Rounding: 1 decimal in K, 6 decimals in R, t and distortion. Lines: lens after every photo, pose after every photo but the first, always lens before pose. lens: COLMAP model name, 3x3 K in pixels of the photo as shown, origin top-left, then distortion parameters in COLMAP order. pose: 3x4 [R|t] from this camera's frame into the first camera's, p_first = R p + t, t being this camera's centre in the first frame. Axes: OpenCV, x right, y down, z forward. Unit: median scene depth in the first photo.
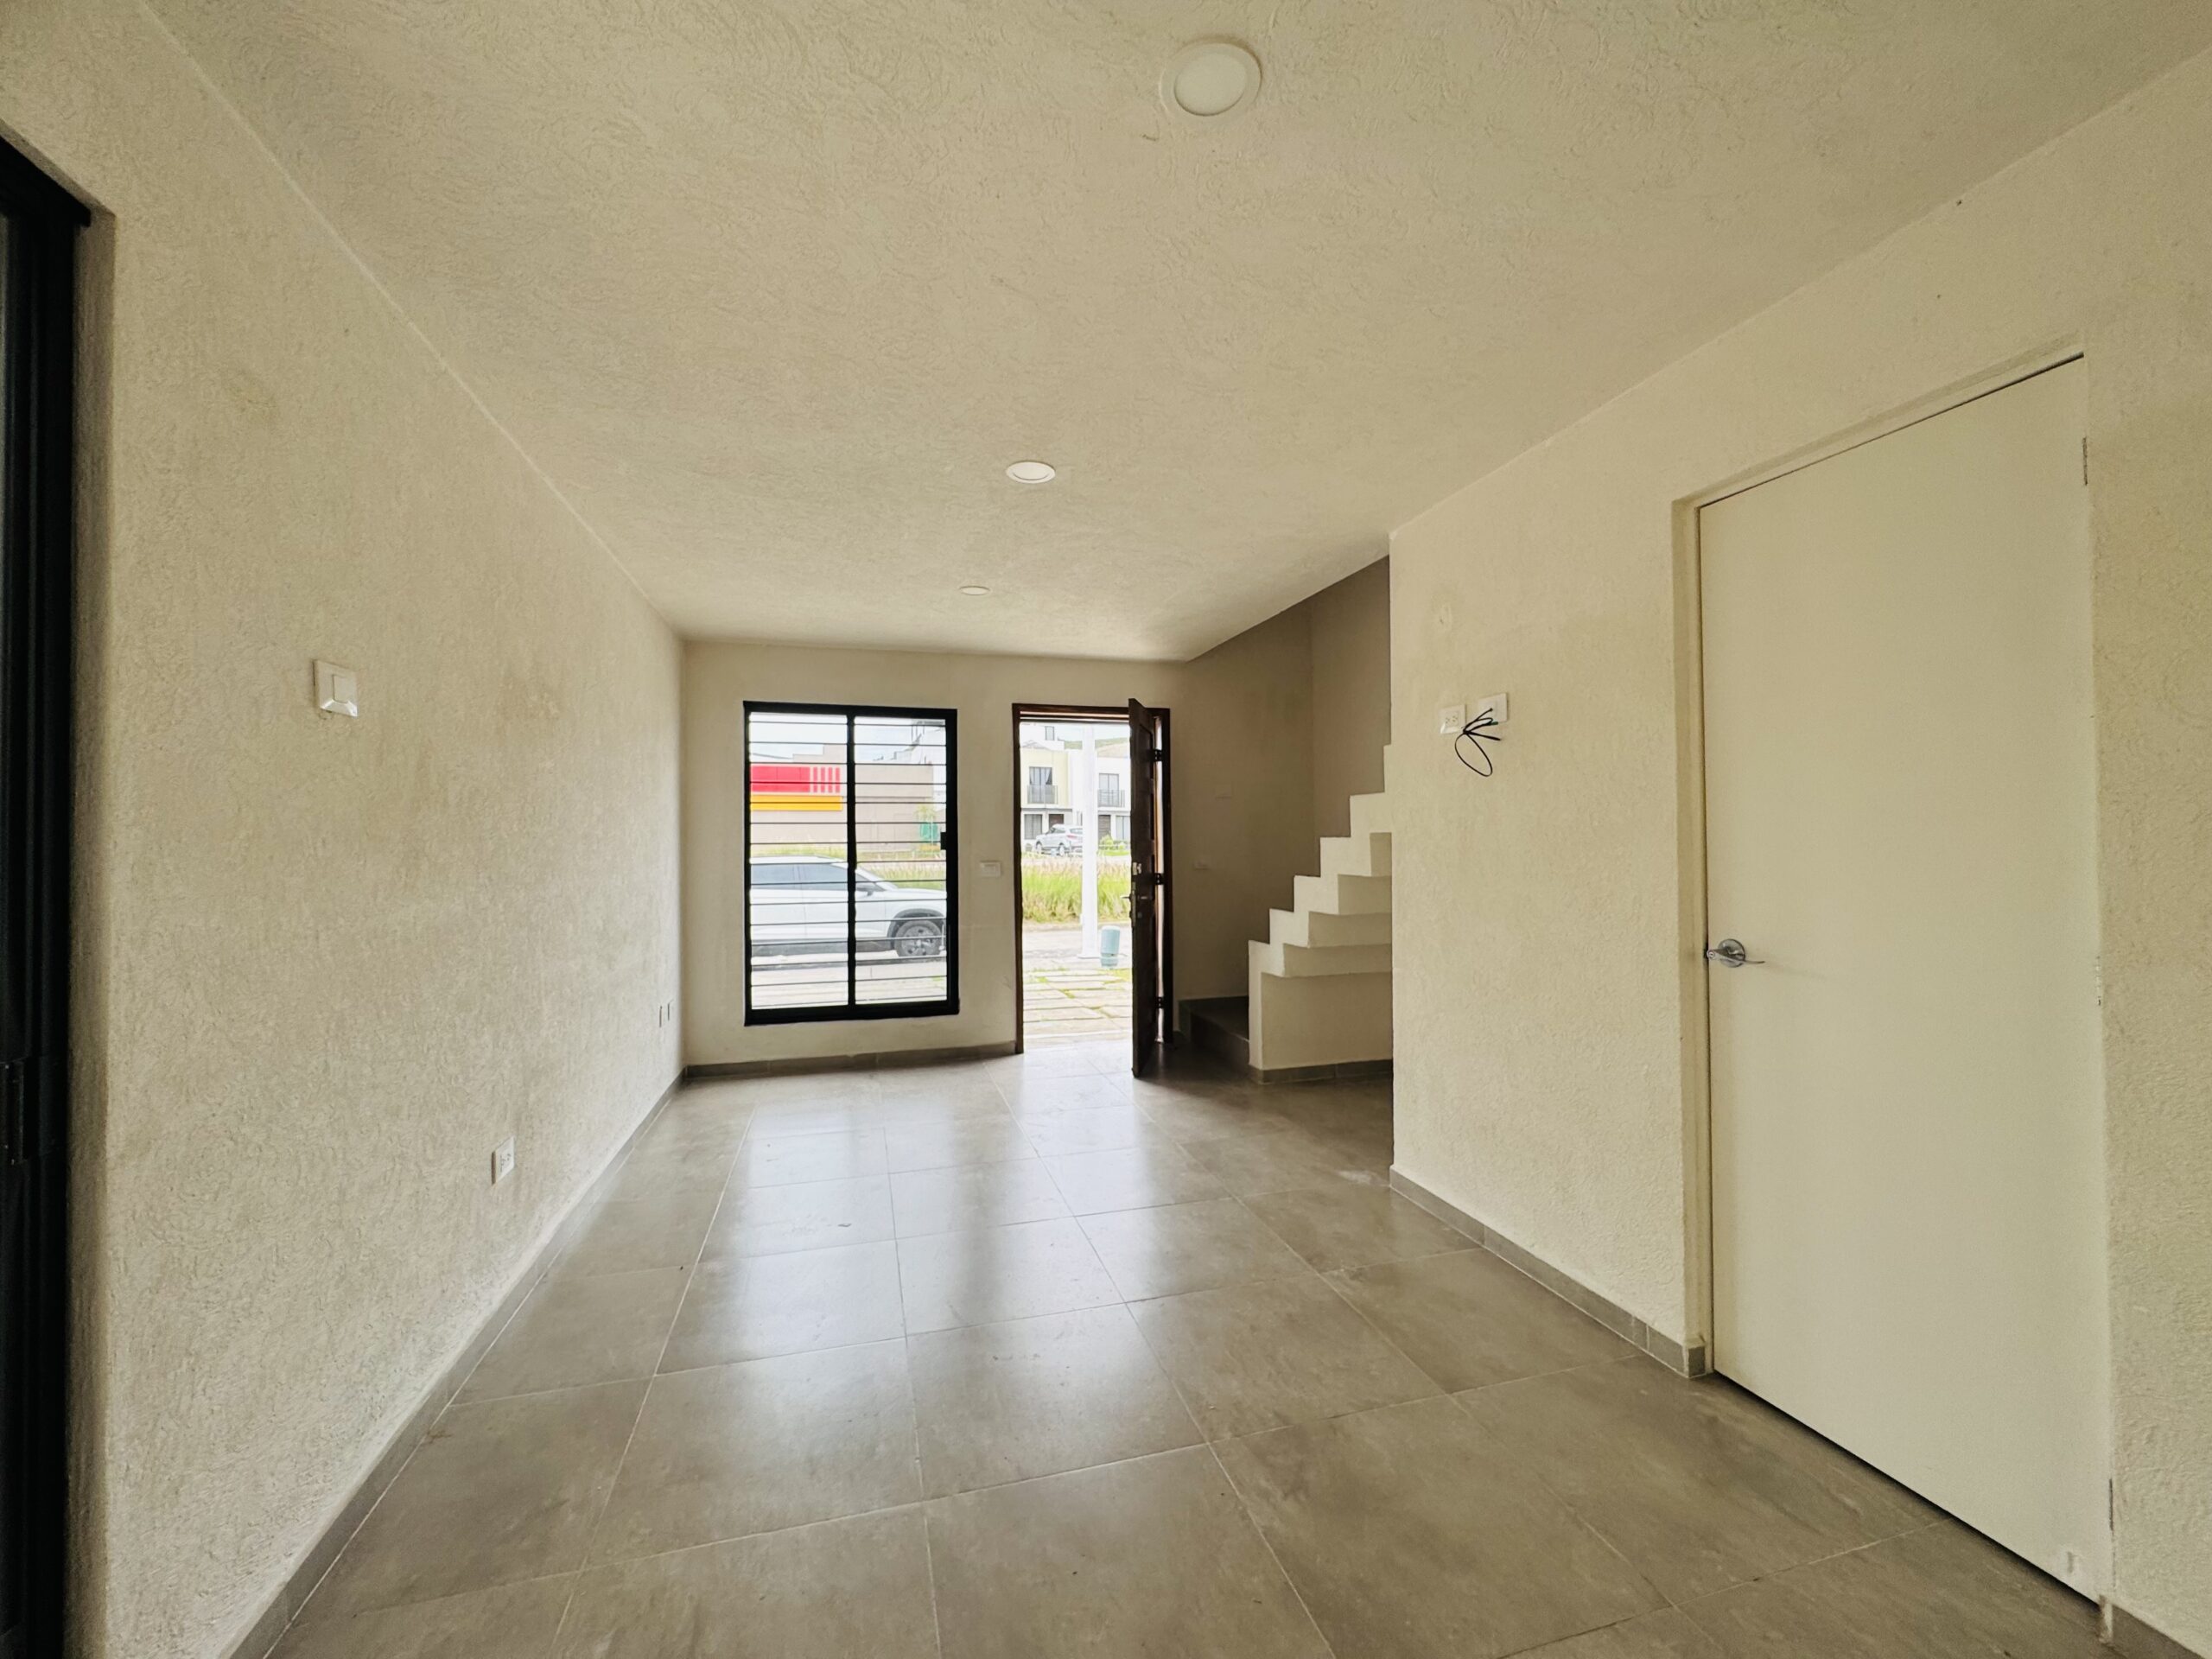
lens RADIAL K [[893.7, 0, 1106.0], [0, 893.7, 829.5], [0, 0, 1]] dist [-0.002442, 0.000269]
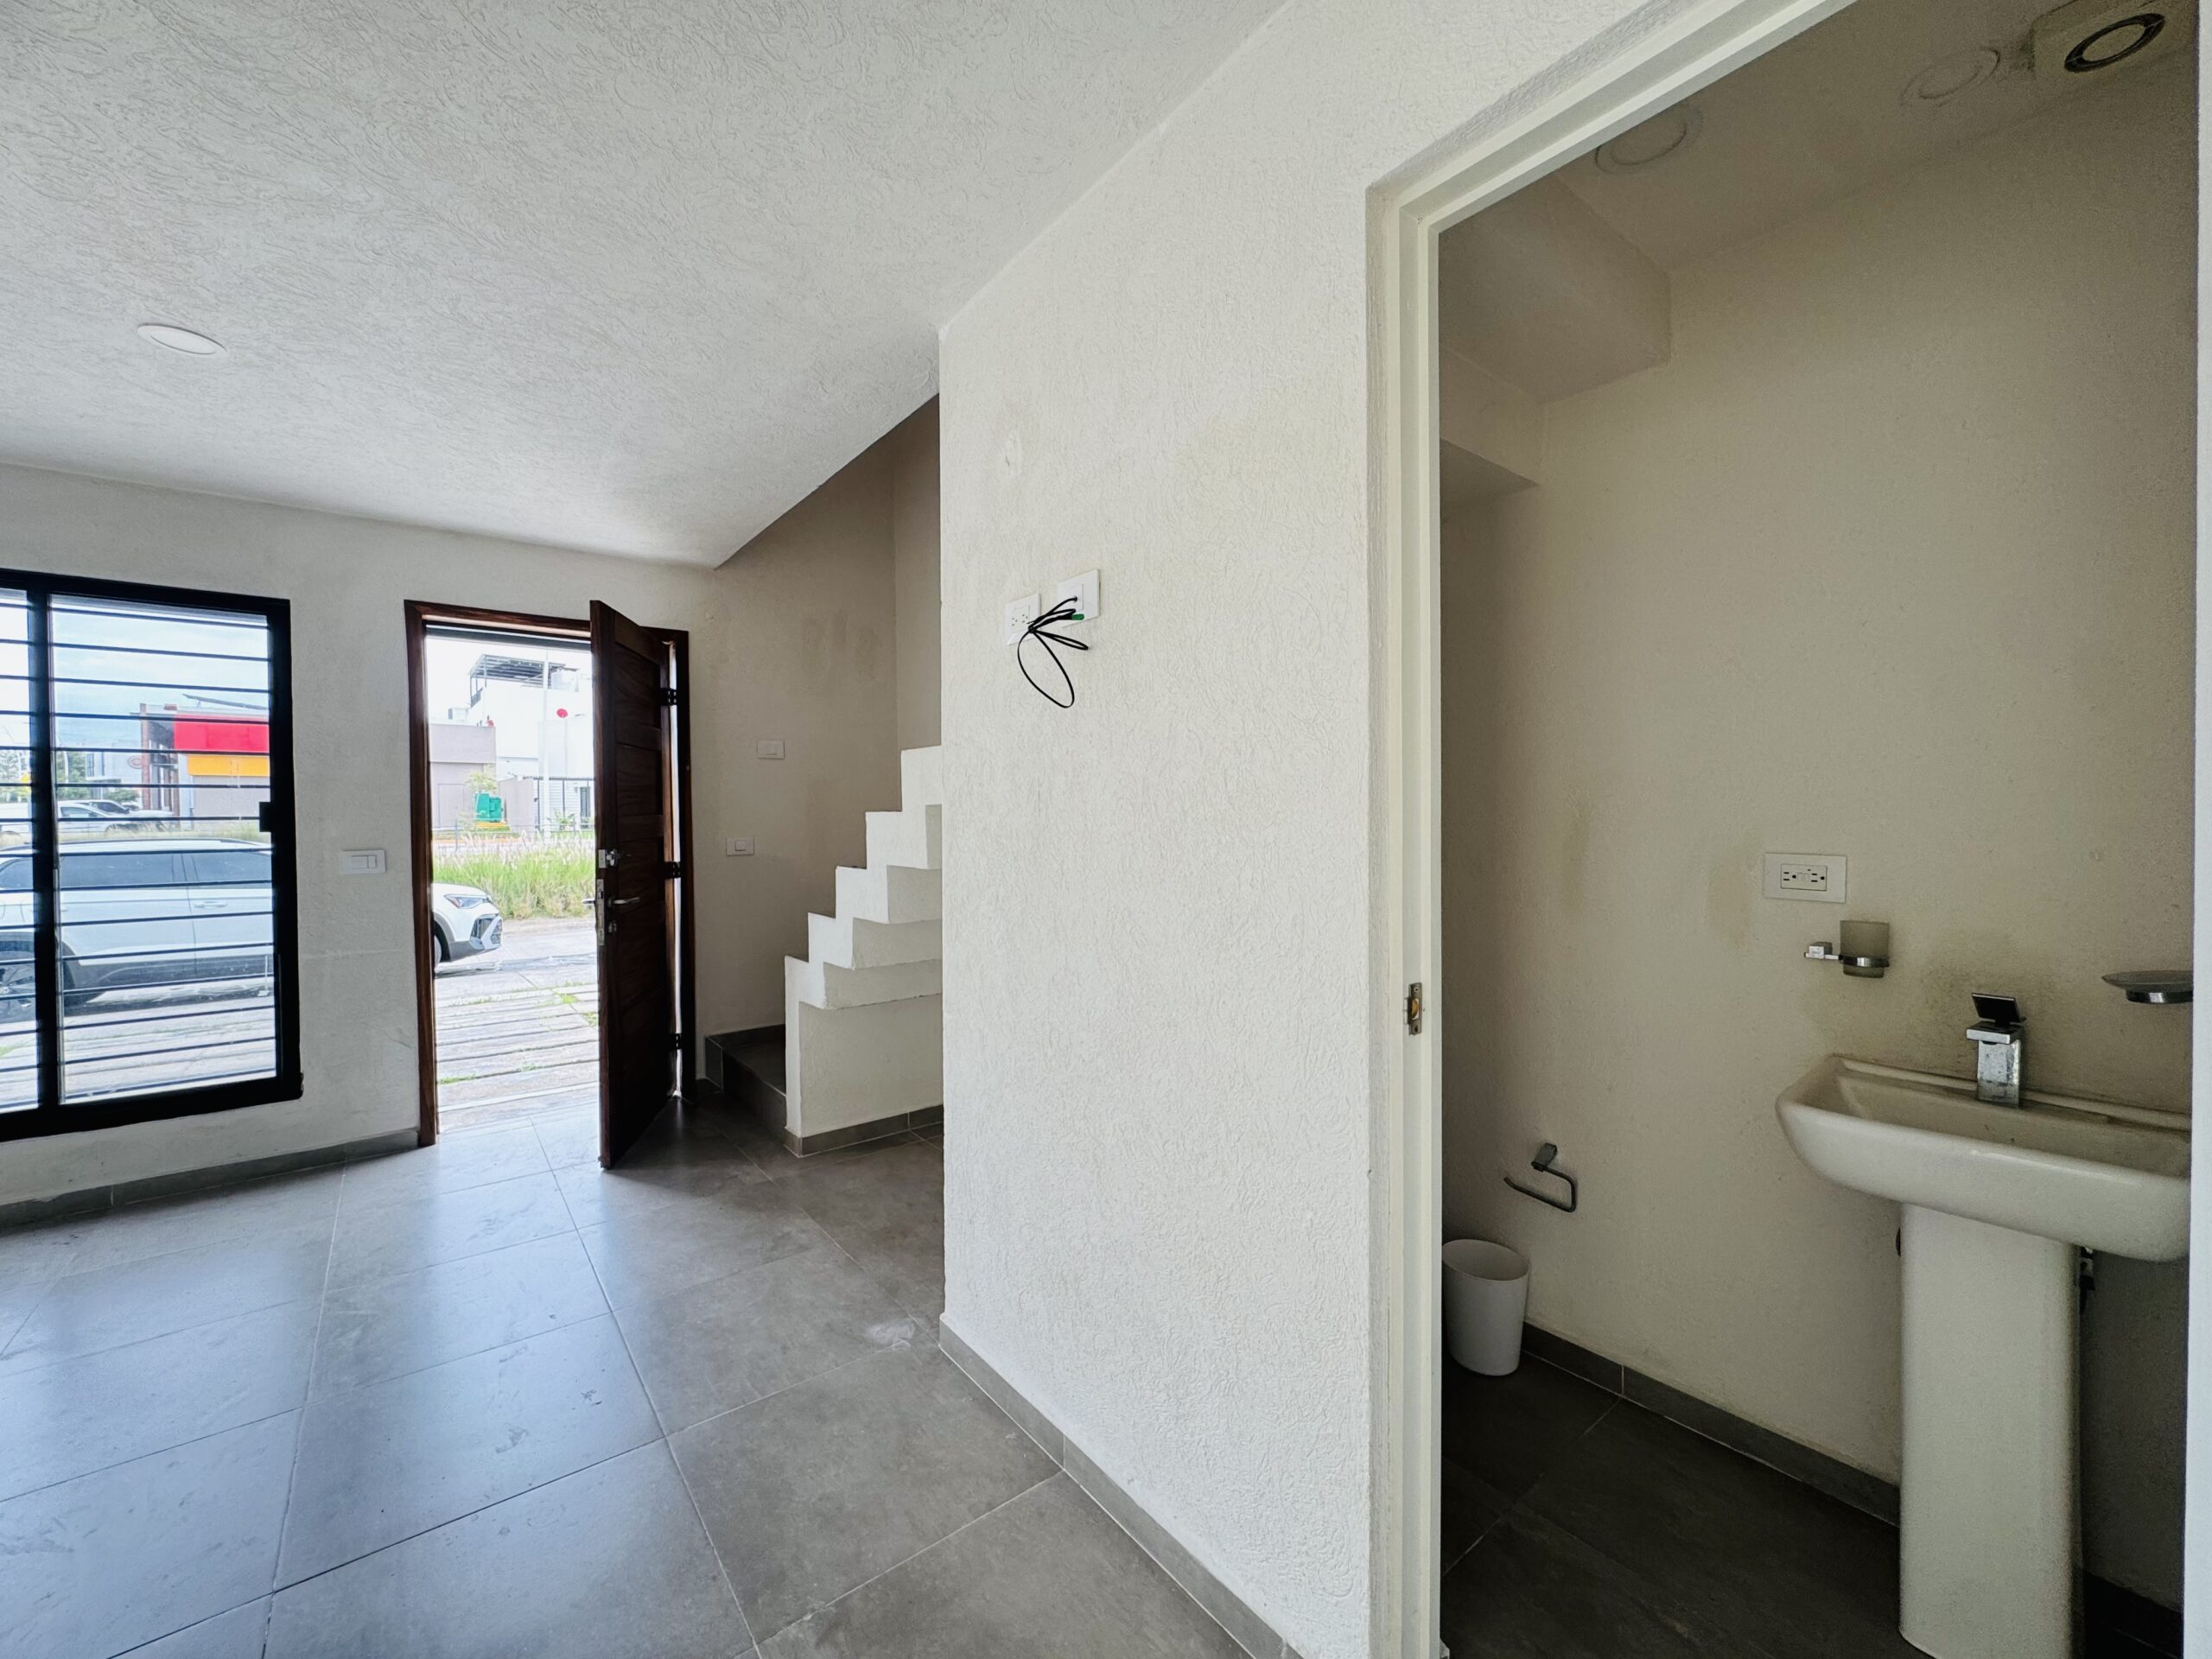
lens RADIAL K [[893.7, 0, 1106.0], [0, 893.7, 829.5], [0, 0, 1]] dist [-0.002442, 0.000269]
pose [[0.924015, -0.005201, 0.382322, 0.135029], [-0.004890, 0.999665, 0.025416, 0.003839], [-0.382326, -0.025354, 0.923680, 0.265998]]
